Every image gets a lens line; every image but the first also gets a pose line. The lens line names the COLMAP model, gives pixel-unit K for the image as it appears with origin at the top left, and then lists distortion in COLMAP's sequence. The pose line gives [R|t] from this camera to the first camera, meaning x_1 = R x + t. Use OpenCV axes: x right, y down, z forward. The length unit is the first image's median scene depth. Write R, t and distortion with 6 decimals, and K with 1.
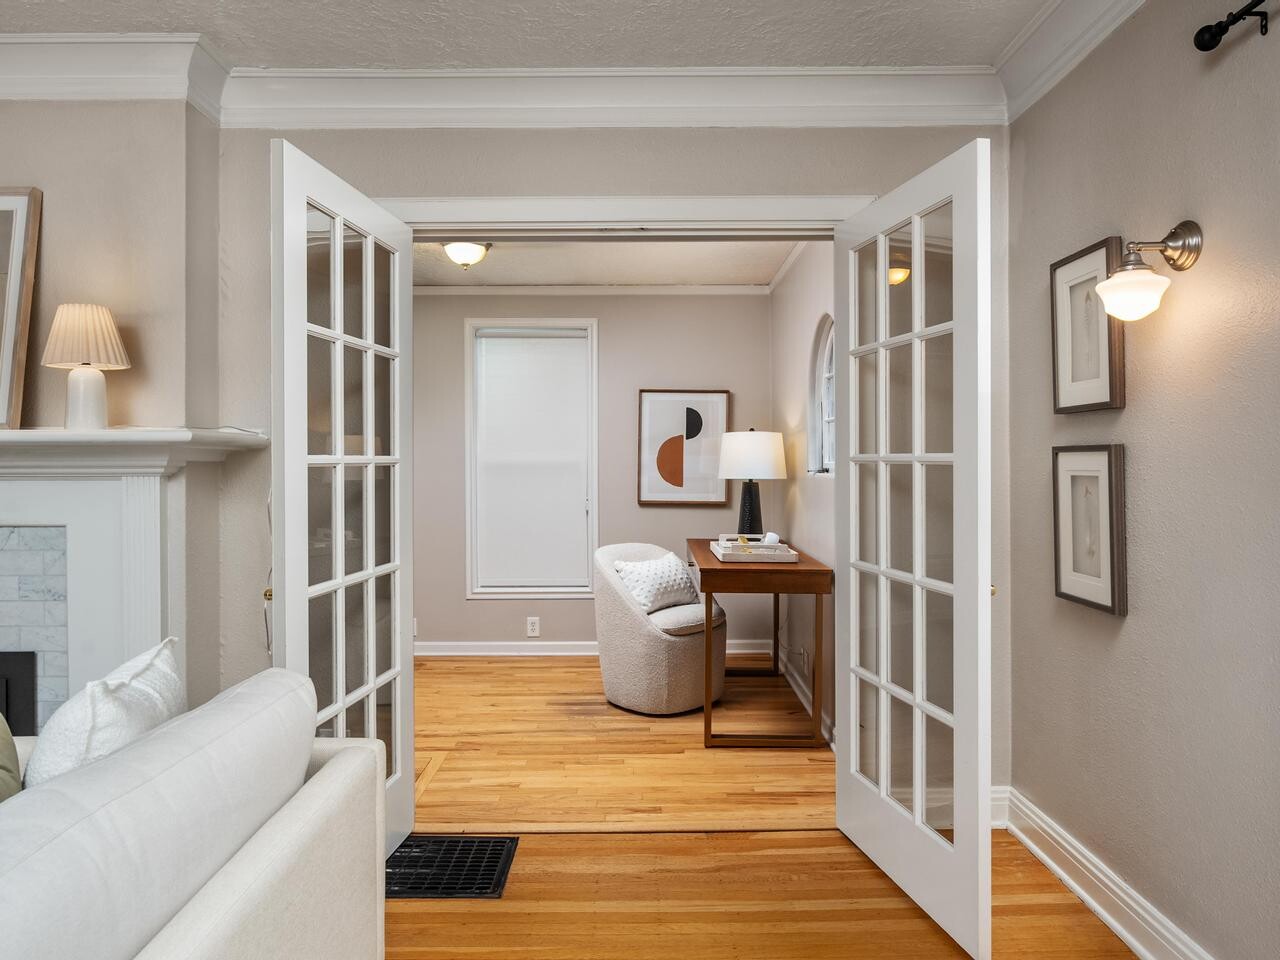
lens RADIAL K [[780.7, 0, 632.5], [0, 780.7, 464.4], [0, 0, 1]] dist [-0.003495, -0.003441]
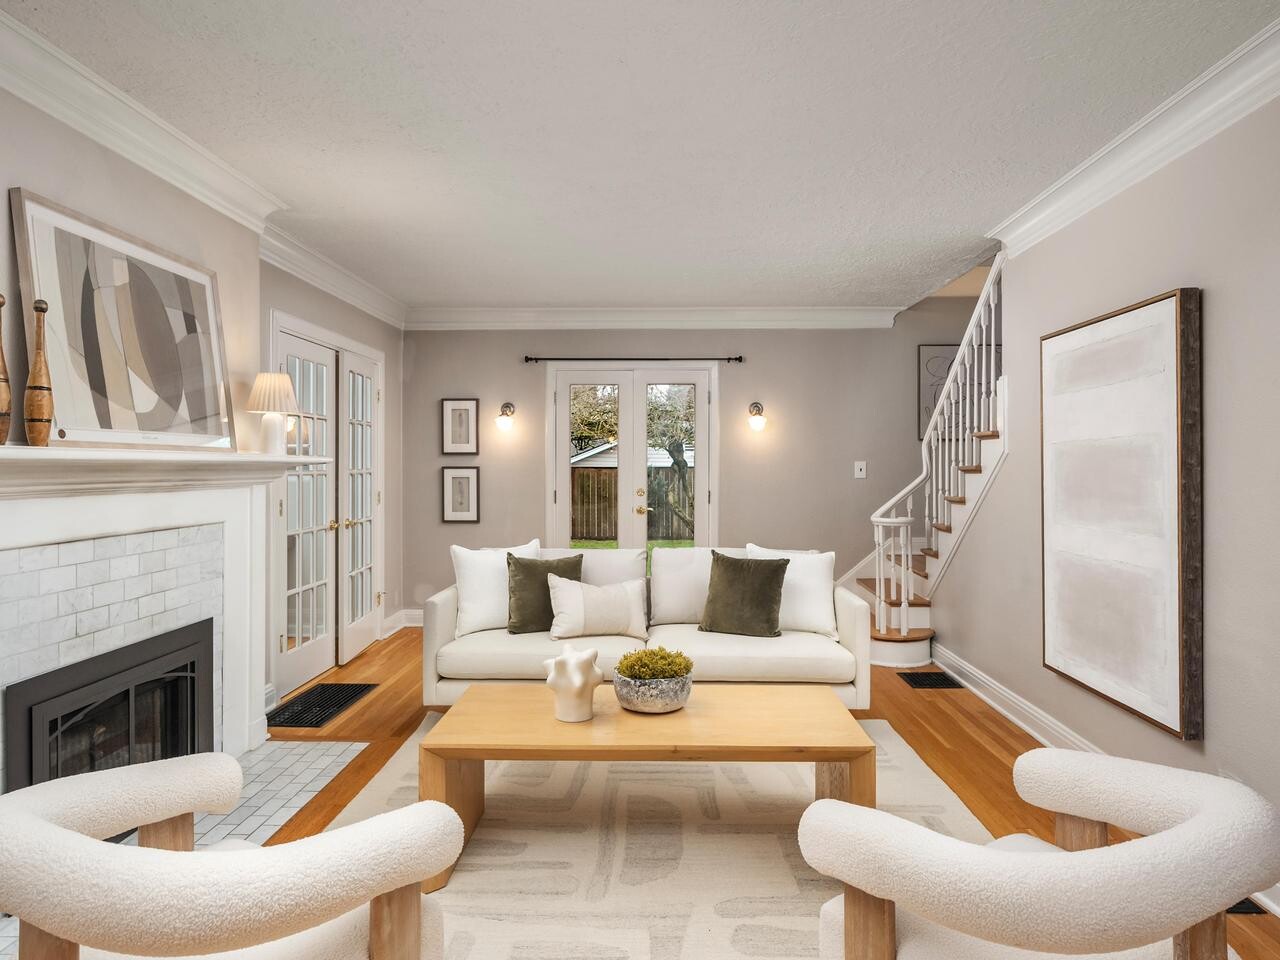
lens RADIAL K [[811.6, 0, 609.2], [0, 811.6, 460.9], [0, 0, 1]] dist [0.005005, -0.003506]
pose [[0.082019, 0.009564, 0.996585, -2.110345], [0.007231, 0.999922, -0.010191, -0.009257], [-0.996605, 0.008042, 0.081944, 0.201411]]
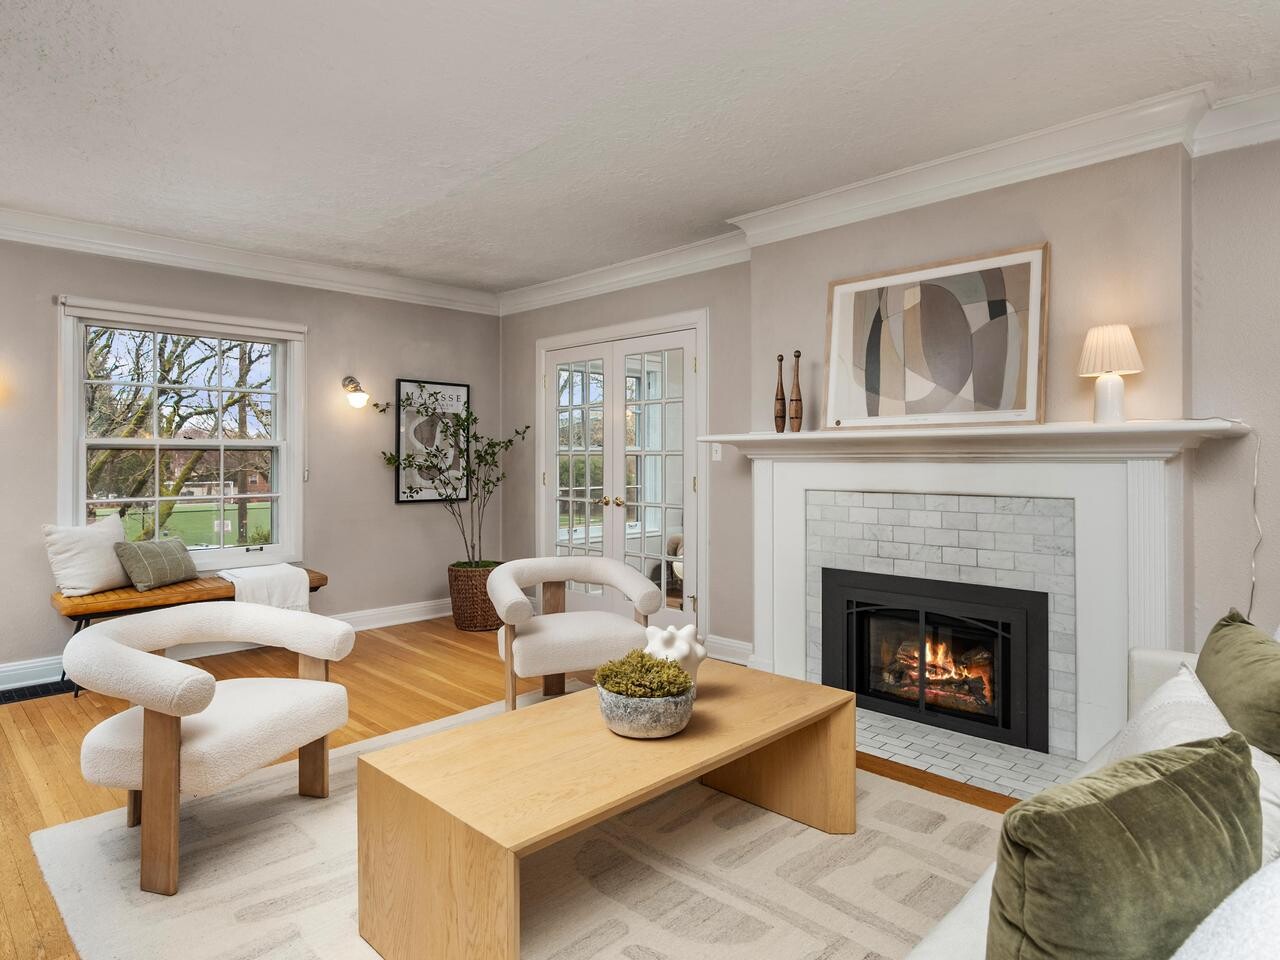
lens RADIAL K [[739.4, 0, 638.9], [0, 739.4, 452.5], [0, 0, 1]] dist [-0.011655, 0.002770]
pose [[0.694903, -0.002955, -0.719097, -0.350670], [-0.004117, 0.999959, -0.008088, 0.015453], [0.719091, 0.008581, 0.694862, -0.369871]]
